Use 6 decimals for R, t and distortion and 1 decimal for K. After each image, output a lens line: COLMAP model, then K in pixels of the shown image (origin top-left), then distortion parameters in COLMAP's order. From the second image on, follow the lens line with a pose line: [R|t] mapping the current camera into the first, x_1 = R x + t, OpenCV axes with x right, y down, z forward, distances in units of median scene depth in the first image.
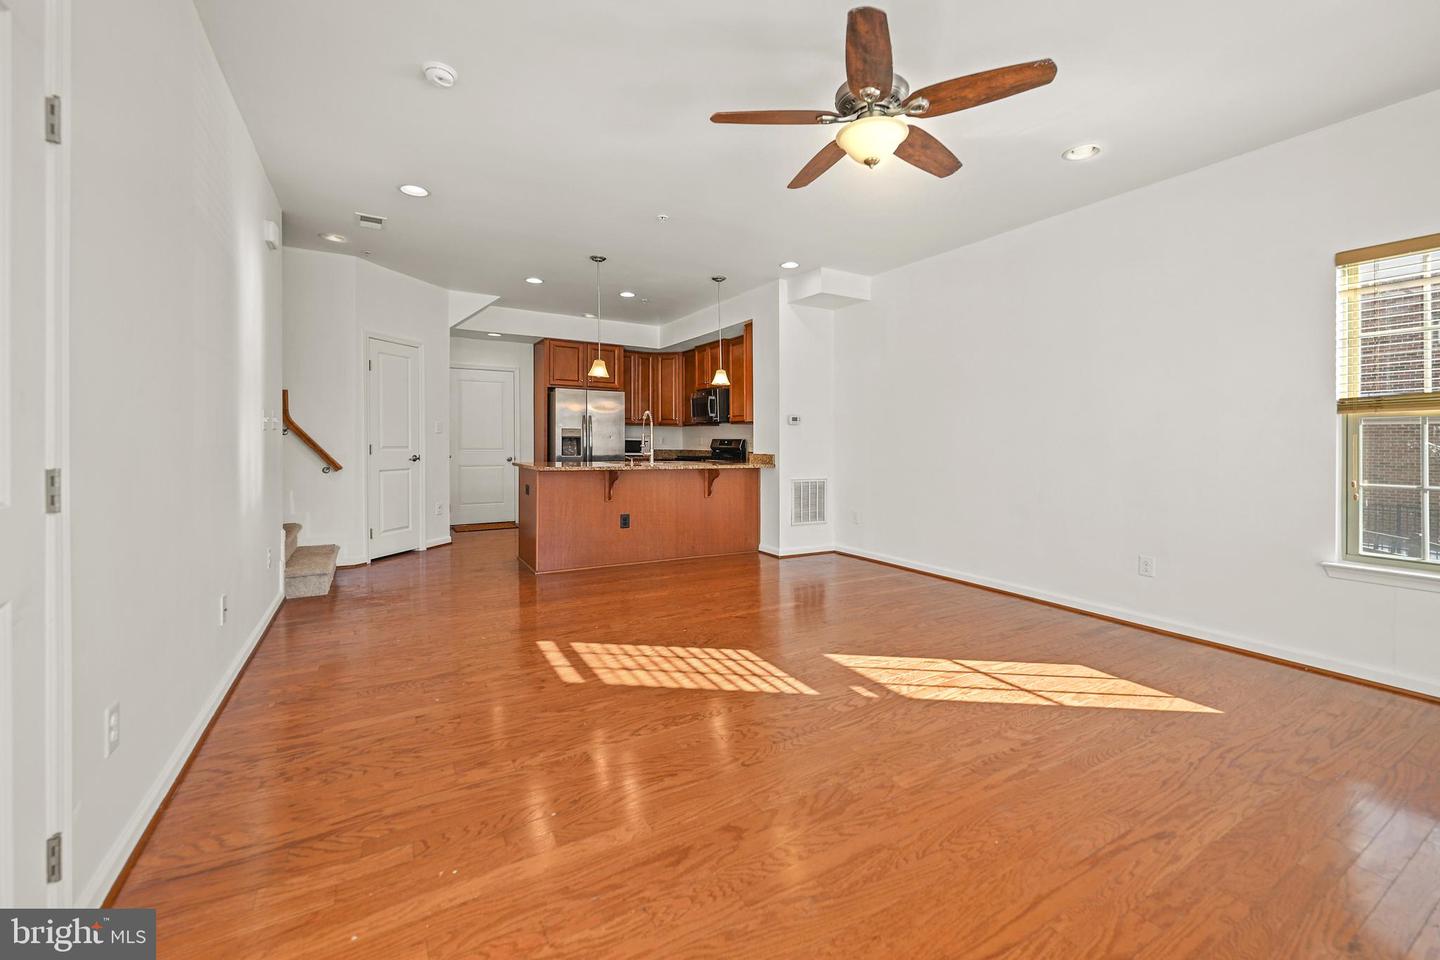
lens RADIAL K [[588.5, 0, 721.8], [0, 588.5, 444.7], [0, 0, 1]] dist [-0.001724, 0.000380]
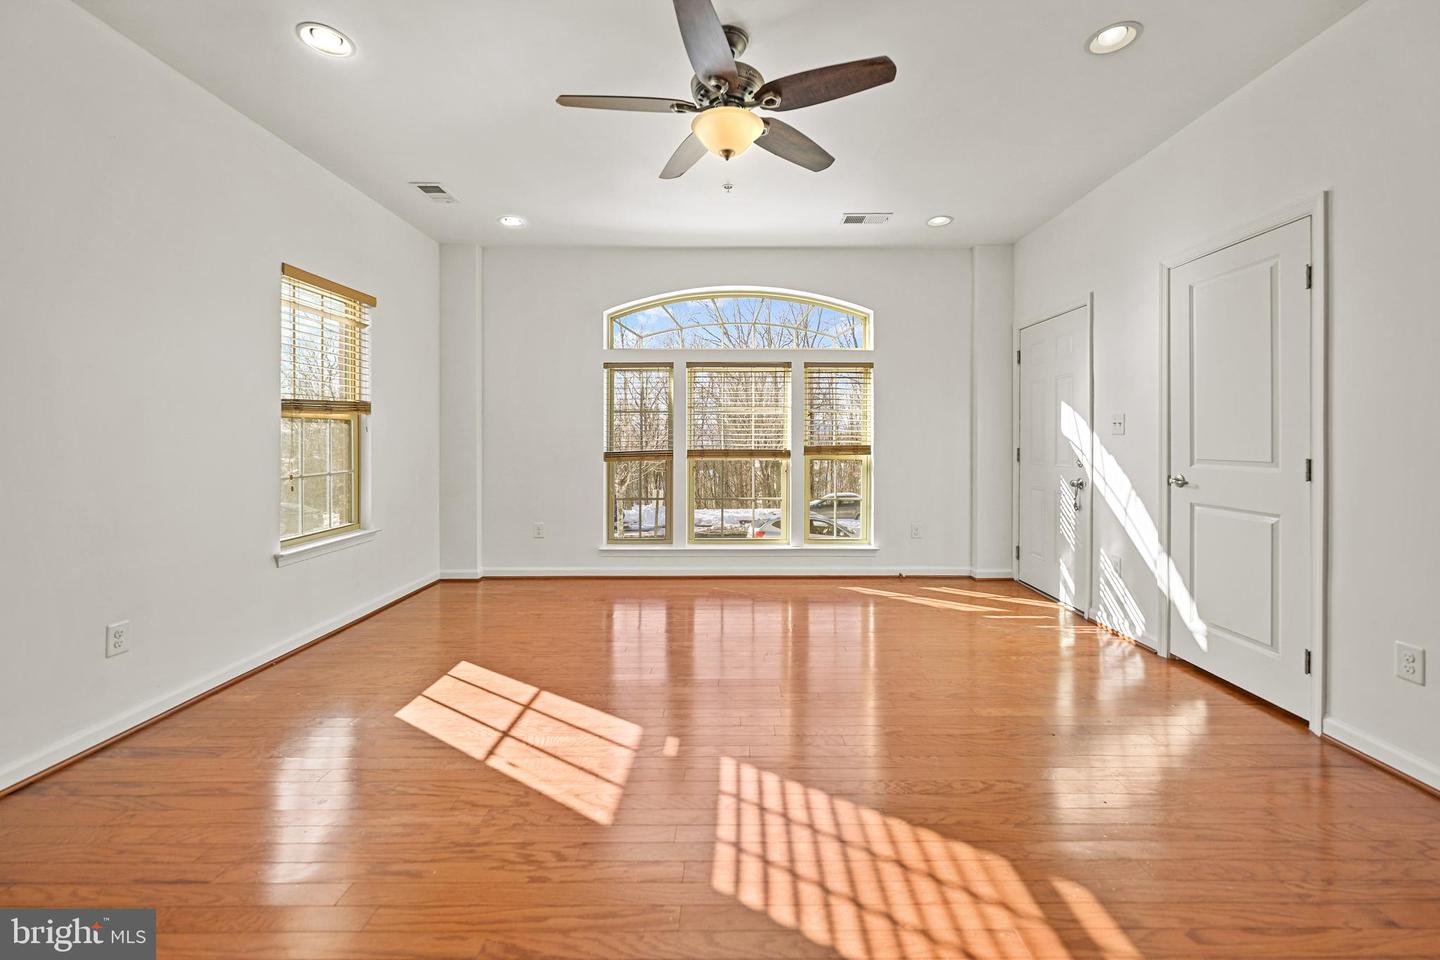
lens RADIAL K [[588.5, 0, 733.1], [0, 588.5, 443.5], [0, 0, 1]] dist [-0.001724, 0.000380]
pose [[-0.865300, -0.009447, 0.501165, -0.105488], [-0.000101, 0.999826, 0.018672, -0.009728], [-0.501254, 0.016107, -0.865150, 0.746697]]
